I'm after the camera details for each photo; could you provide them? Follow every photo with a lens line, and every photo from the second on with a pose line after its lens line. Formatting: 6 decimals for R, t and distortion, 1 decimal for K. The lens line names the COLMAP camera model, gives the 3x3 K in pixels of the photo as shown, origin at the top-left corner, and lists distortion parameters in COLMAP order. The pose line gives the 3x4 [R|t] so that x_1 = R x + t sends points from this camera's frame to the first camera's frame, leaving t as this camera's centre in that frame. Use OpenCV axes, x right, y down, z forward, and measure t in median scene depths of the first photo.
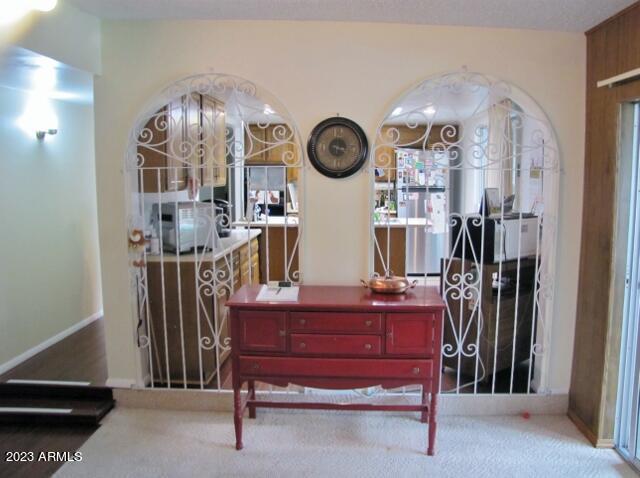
lens RADIAL K [[541.1, 0, 335.9], [0, 541.1, 238.6], [0, 0, 1]] dist [-0.188582, 0.129575]
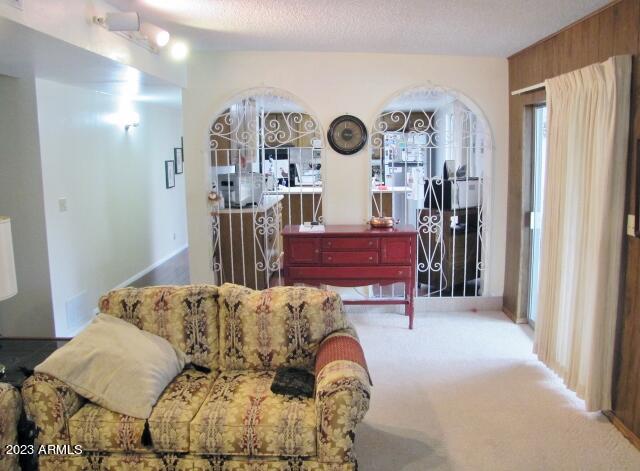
lens RADIAL K [[554.3, 0, 320.0], [0, 554.3, 235.5], [0, 0, 1]] dist [-0.185920, 0.004058]
pose [[0.999872, -0.015959, -0.000813, -0.075067], [0.015975, 0.999531, 0.026122, 0.073314], [0.000396, -0.026132, 0.999658, -0.559450]]
